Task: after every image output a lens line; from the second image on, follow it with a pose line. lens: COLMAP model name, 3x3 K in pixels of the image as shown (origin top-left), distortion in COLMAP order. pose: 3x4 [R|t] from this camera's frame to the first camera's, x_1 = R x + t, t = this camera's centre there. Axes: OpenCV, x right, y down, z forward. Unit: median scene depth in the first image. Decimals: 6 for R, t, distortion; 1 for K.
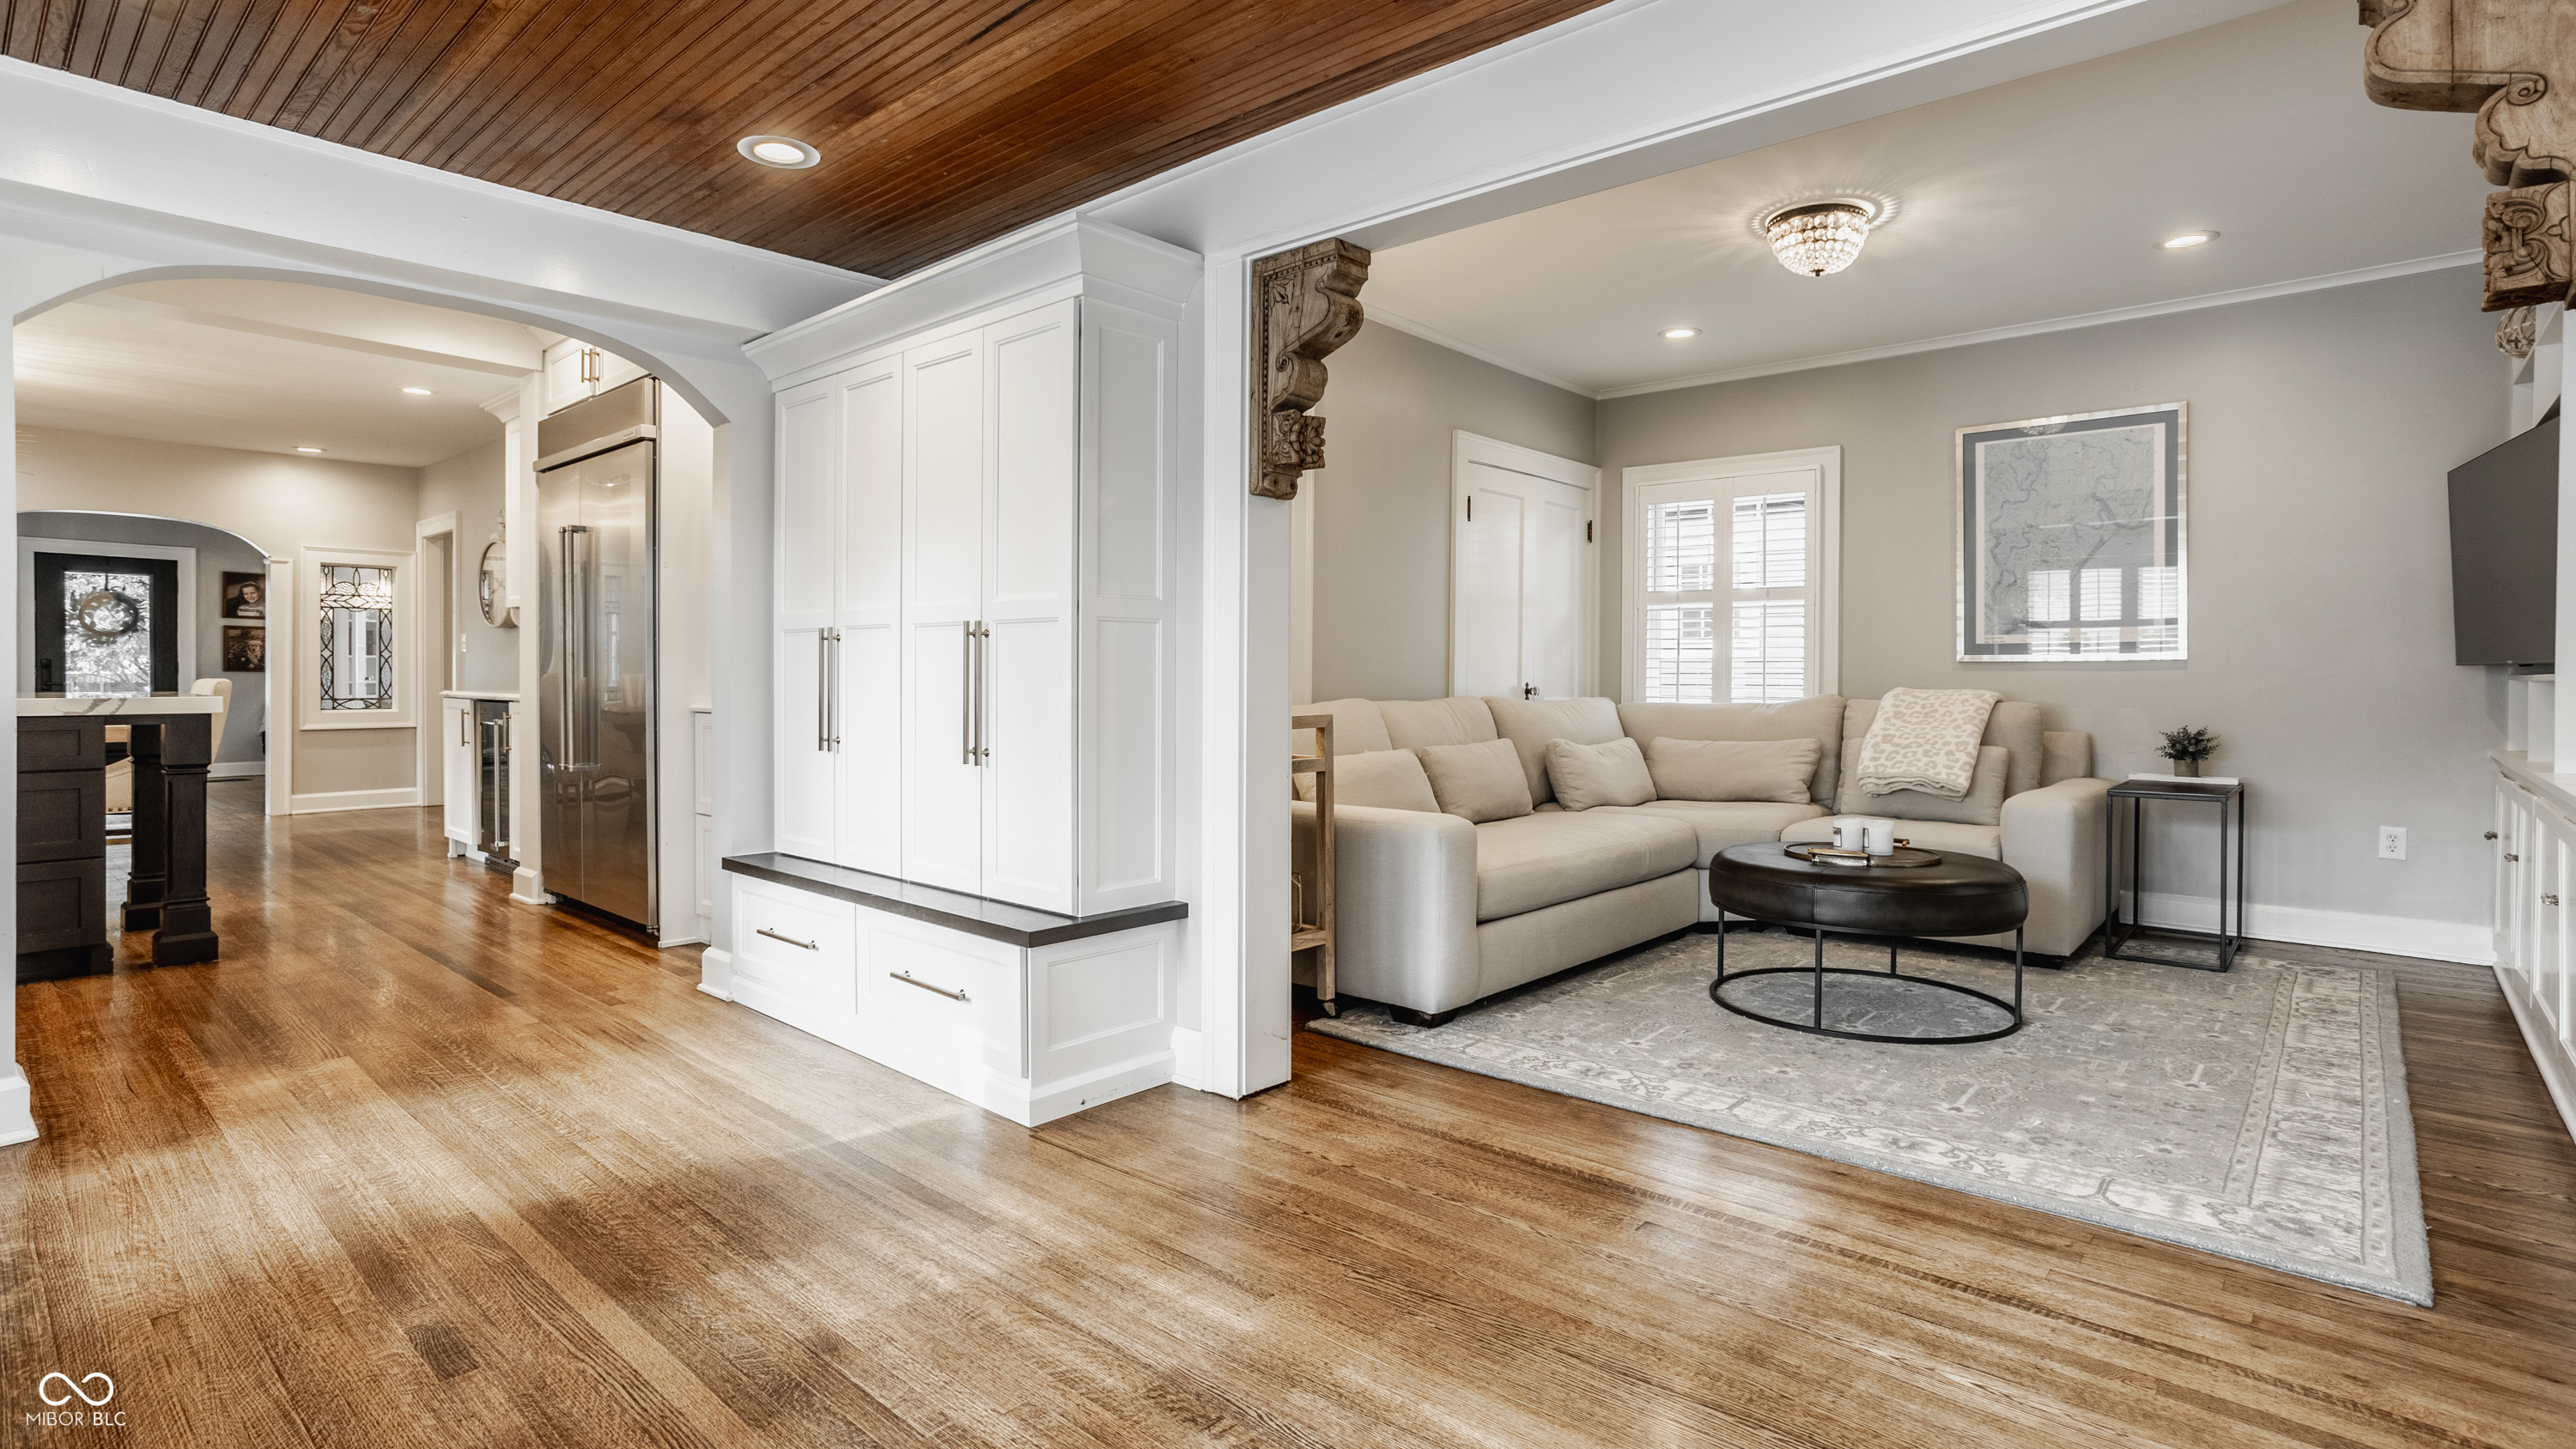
lens RADIAL K [[1243.9, 0, 1284.0], [0, 1243.9, 681.1], [0, 0, 1]] dist [-0.014060, 0.001564]
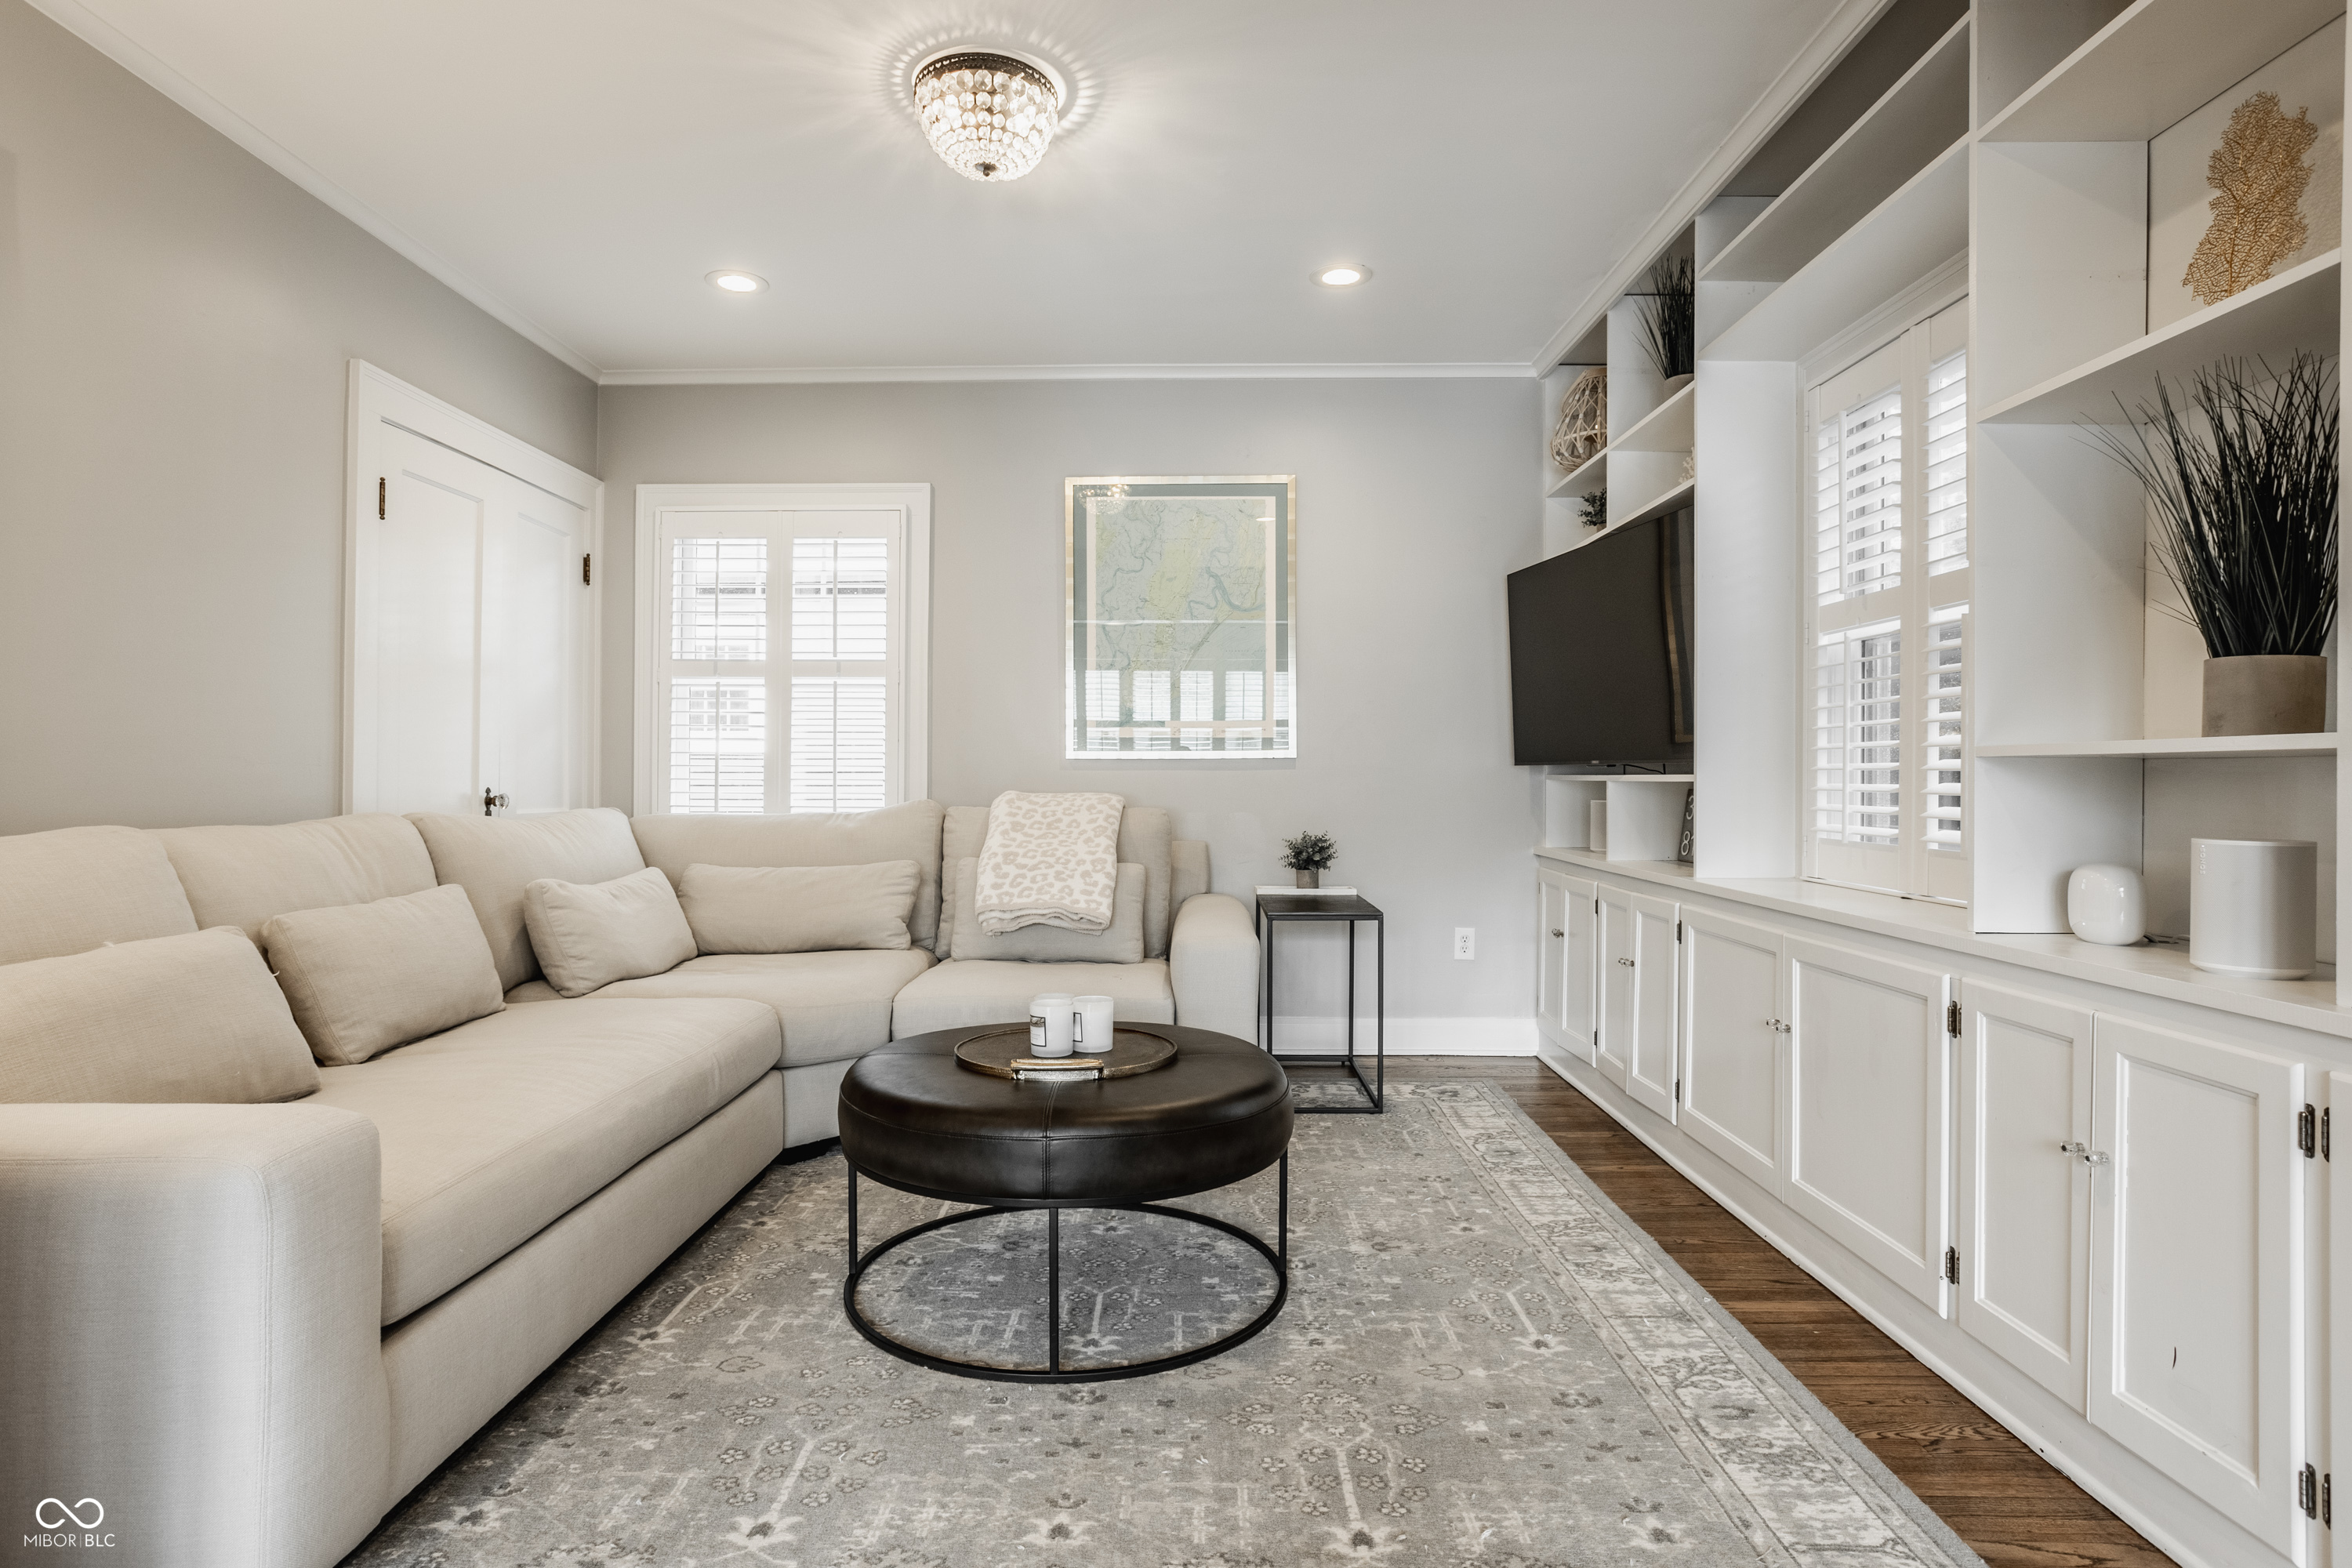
lens RADIAL K [[1245.0, 0, 1166.0], [0, 1245.0, 775.5], [0, 0, 1]] dist [-0.027830, 0.011635]
pose [[0.762664, -0.000931, 0.646794, 0.060990], [0.003840, 0.999988, -0.003088, -0.002177], [-0.646783, 0.004839, 0.762659, 0.350956]]
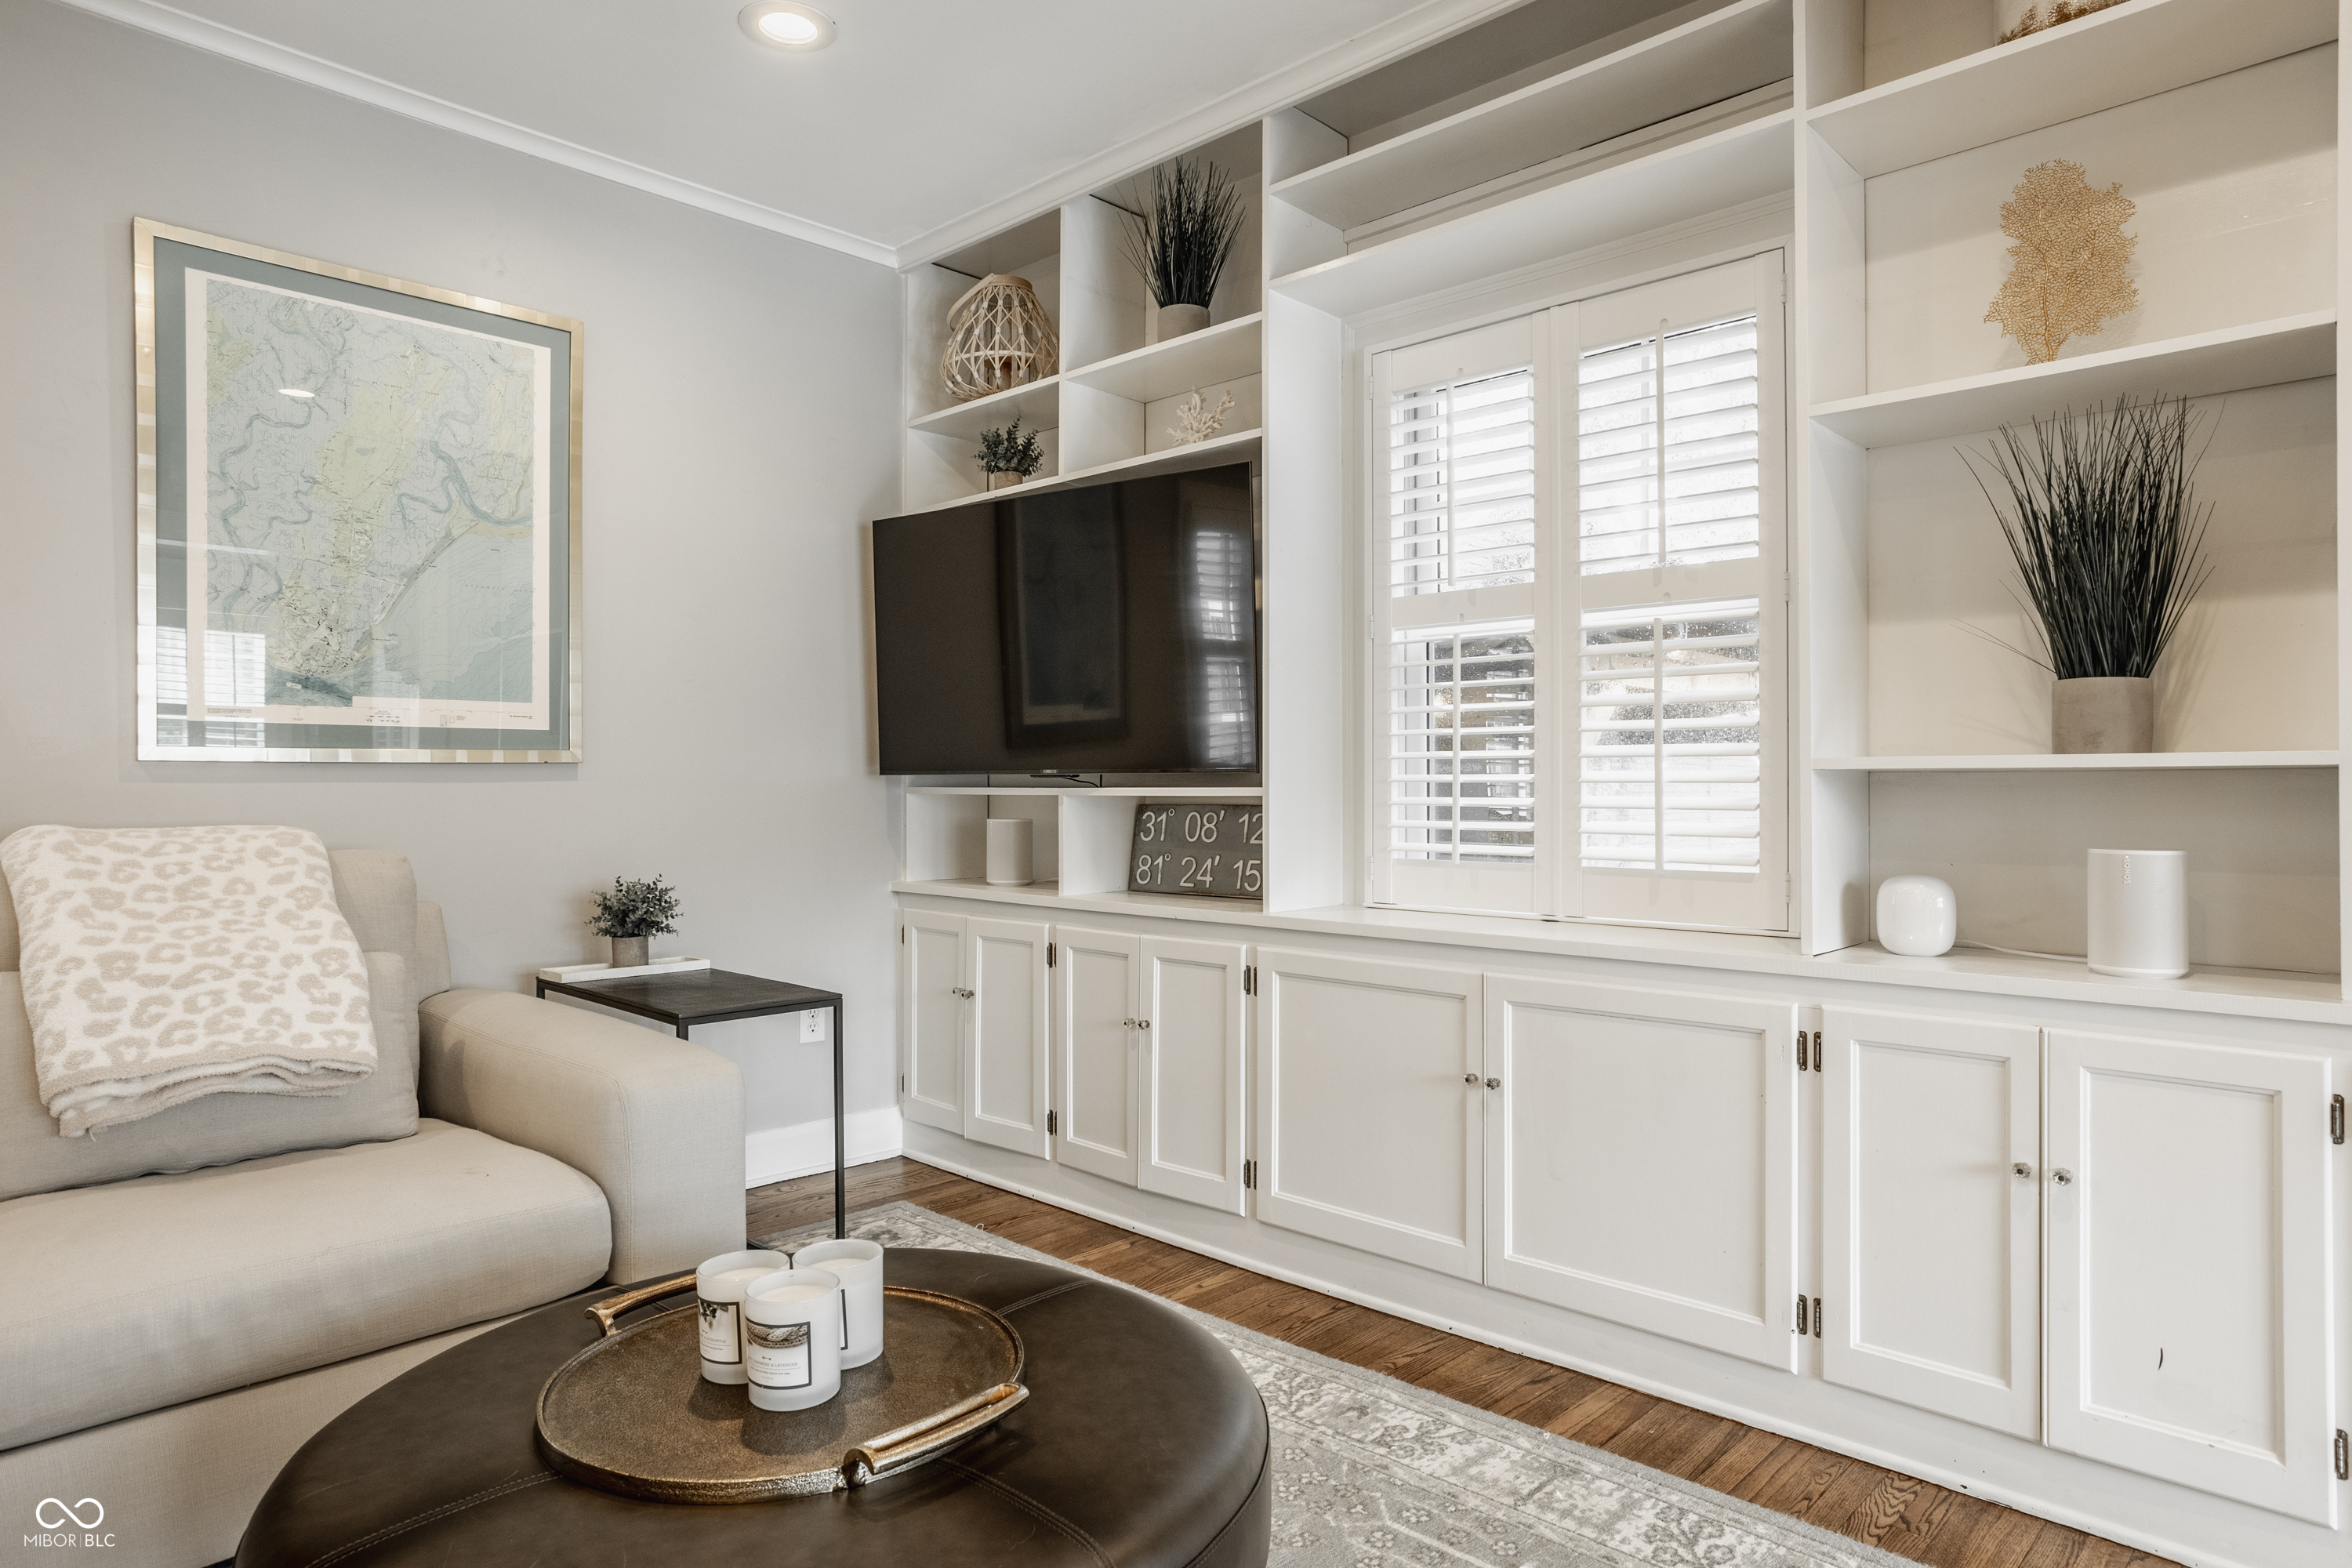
lens RADIAL K [[1370.9, 0, 1169.7], [0, 1370.9, 774.7], [0, 0, 1]] dist [-0.014908, 0.006279]
pose [[0.044767, 0.004966, 0.998985, 0.094050], [0.008016, 0.999954, -0.005331, -0.006183], [-0.998965, 0.008247, 0.044725, 0.674074]]
